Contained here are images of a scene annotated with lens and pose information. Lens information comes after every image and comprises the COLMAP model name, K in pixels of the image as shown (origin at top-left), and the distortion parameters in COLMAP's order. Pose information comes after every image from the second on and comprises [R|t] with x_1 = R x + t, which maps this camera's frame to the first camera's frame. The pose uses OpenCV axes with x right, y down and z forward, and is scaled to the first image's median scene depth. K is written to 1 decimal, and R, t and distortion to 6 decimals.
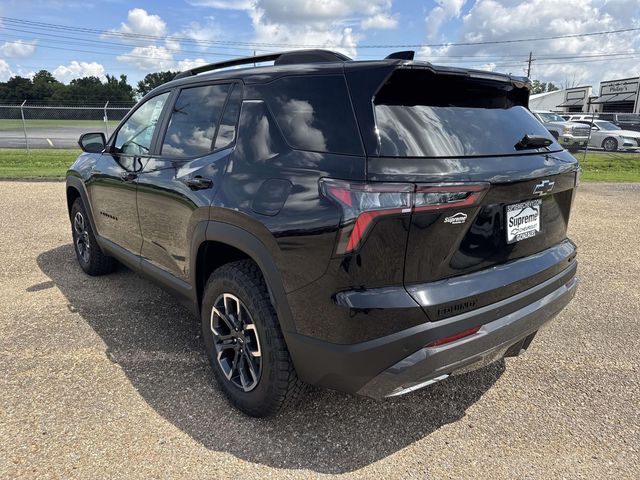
lens RADIAL K [[479.5, 0, 310.8], [0, 479.5, 241.7], [0, 0, 1]] dist [0.010307, 0.006194]
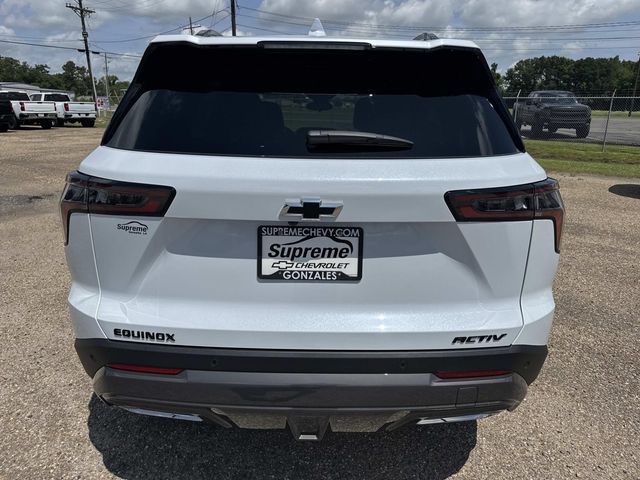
lens RADIAL K [[471.3, 0, 320.0], [0, 471.3, 240.0], [0, 0, 1]] dist [0.005290, 0.001304]
pose [[0.752543, 0.183333, -0.632509, 0.868170], [-0.167699, 0.982154, 0.085153, -0.121687], [0.636832, 0.041990, 0.769858, 0.478216]]
